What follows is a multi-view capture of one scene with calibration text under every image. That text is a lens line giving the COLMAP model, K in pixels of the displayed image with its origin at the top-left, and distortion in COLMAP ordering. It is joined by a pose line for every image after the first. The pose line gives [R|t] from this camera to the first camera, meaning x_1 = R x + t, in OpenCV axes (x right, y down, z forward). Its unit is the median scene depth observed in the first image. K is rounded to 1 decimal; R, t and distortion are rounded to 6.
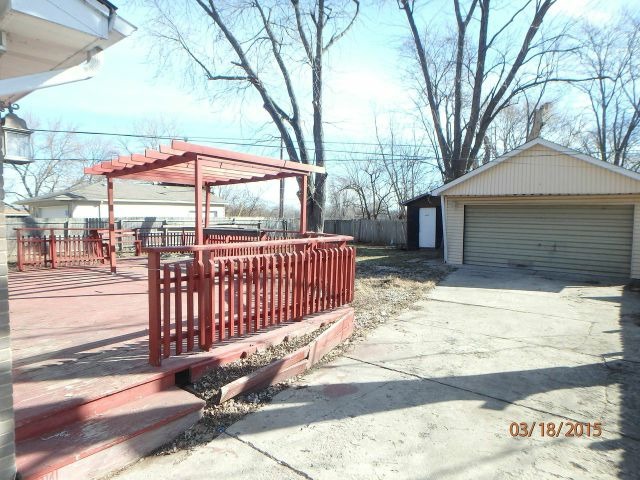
lens RADIAL K [[366.9, 0, 320.0], [0, 366.9, 240.0], [0, 0, 1]] dist [-0.073557, -0.000448]
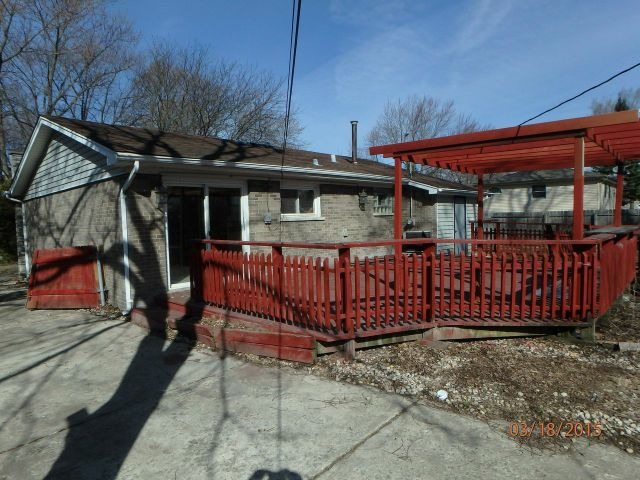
lens RADIAL K [[411.7, 0, 320.0], [0, 411.7, 240.0], [0, 0, 1]] dist [-0.004986, -0.000271]
pose [[-0.065698, 0.059554, -0.996061, 0.882991], [-0.026264, 0.997768, 0.061389, -0.065108], [0.997494, 0.030194, -0.063987, 0.979051]]
